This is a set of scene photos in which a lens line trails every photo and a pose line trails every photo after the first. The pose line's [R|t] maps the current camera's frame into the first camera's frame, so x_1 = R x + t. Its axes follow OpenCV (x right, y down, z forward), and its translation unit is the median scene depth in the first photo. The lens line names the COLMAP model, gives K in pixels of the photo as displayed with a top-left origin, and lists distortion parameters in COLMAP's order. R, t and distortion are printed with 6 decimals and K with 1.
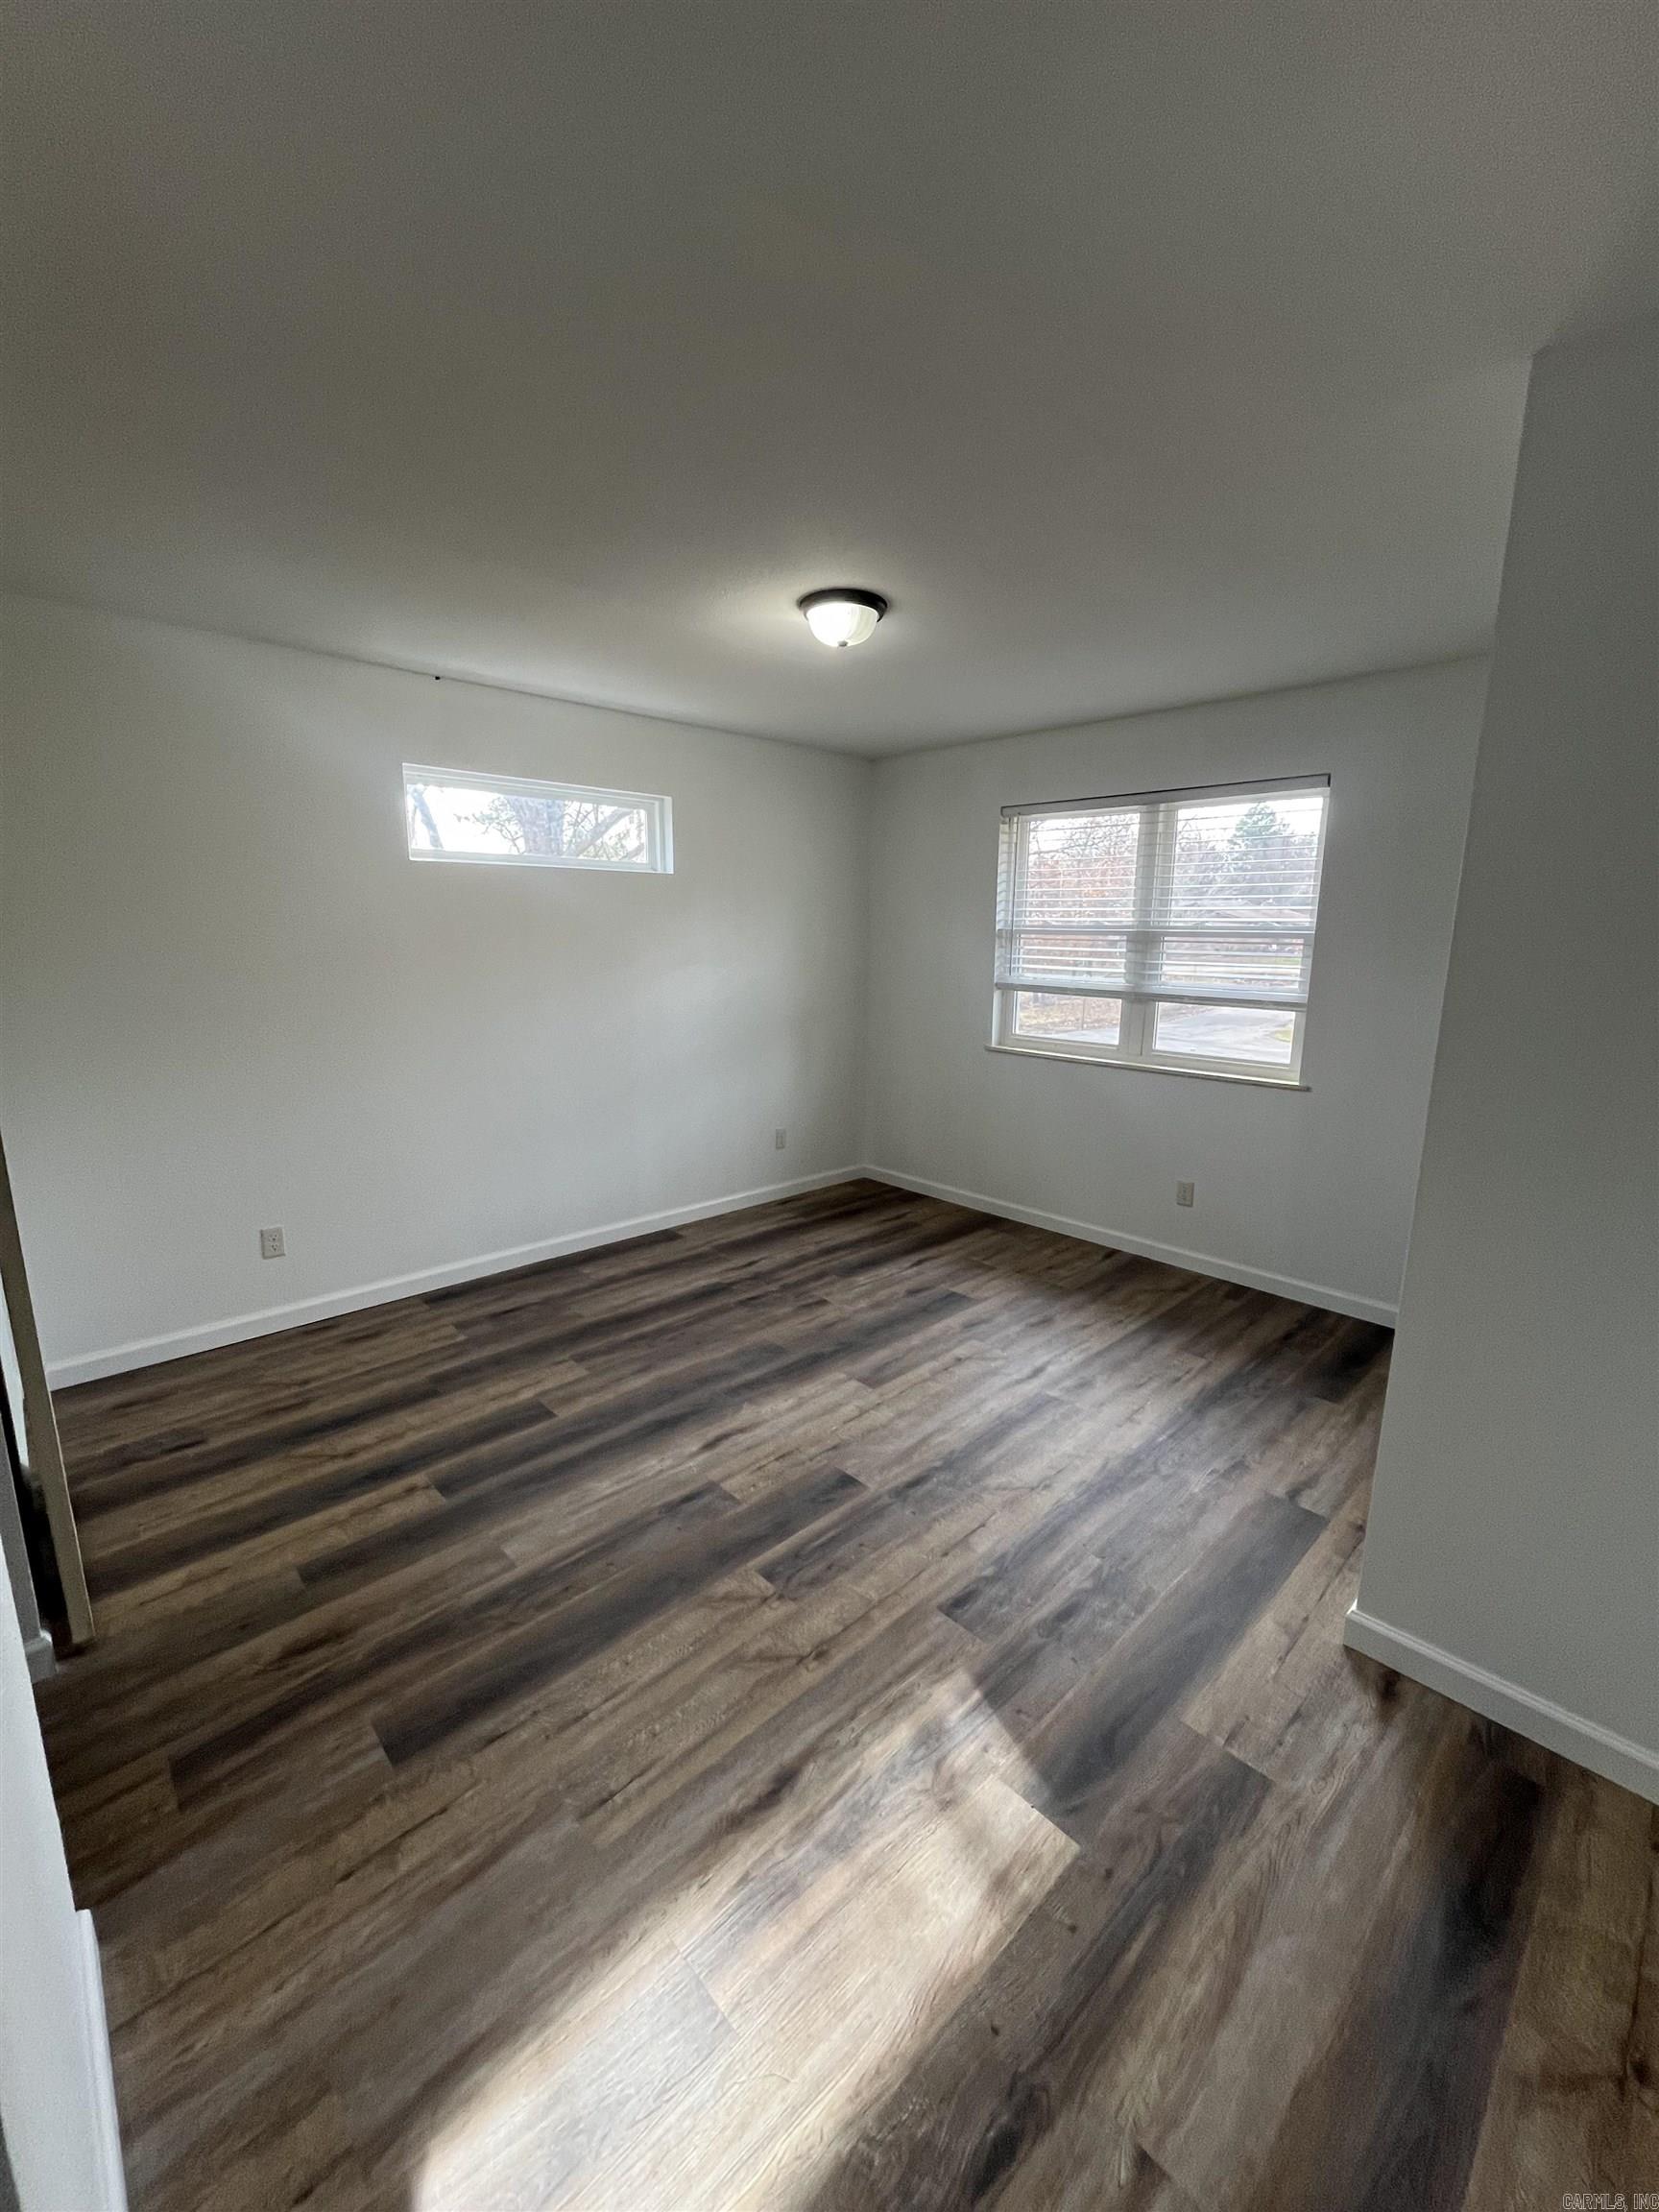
lens RADIAL K [[885.2, 0, 825.7], [0, 885.2, 1102.8], [0, 0, 1]] dist [-0.002741, 0.000129]
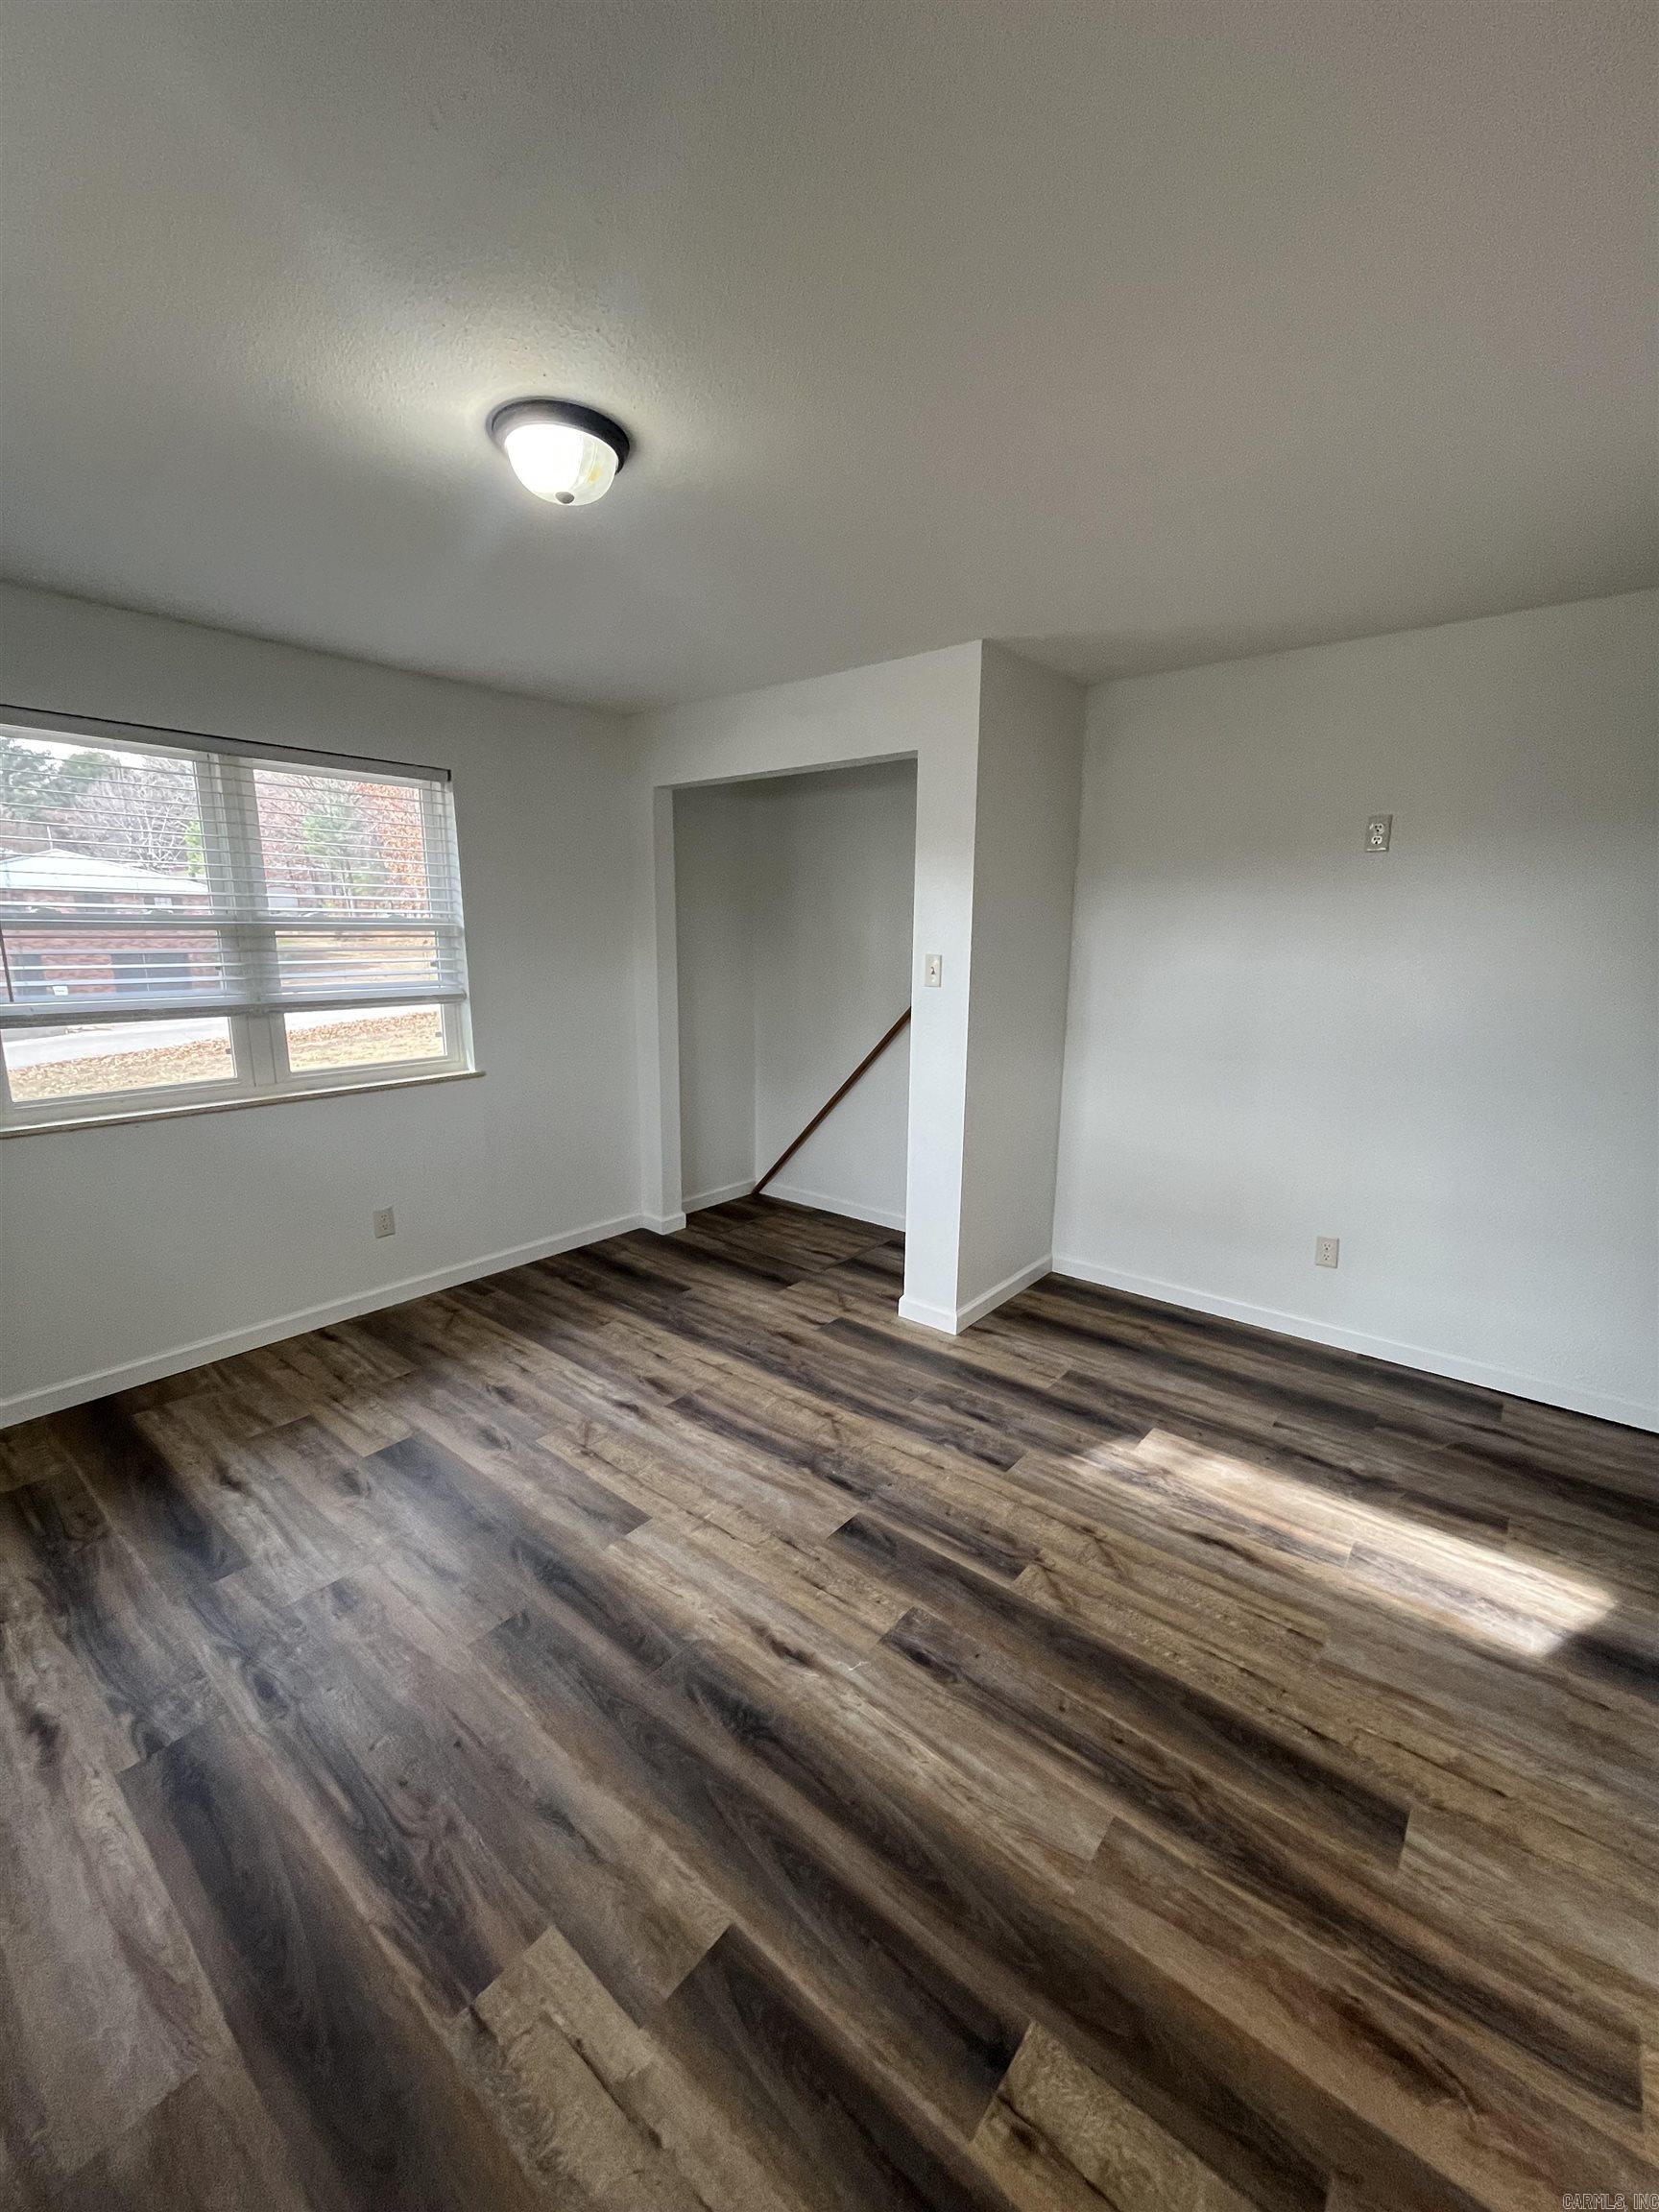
lens RADIAL K [[885.2, 0, 824.1], [0, 885.2, 1115.3], [0, 0, 1]] dist [-0.002741, 0.000129]
pose [[-0.110747, -0.218279, 0.969582, -0.806190], [0.183025, 0.954418, 0.235770, -0.216794], [-0.976851, 0.203568, -0.065748, 1.039971]]
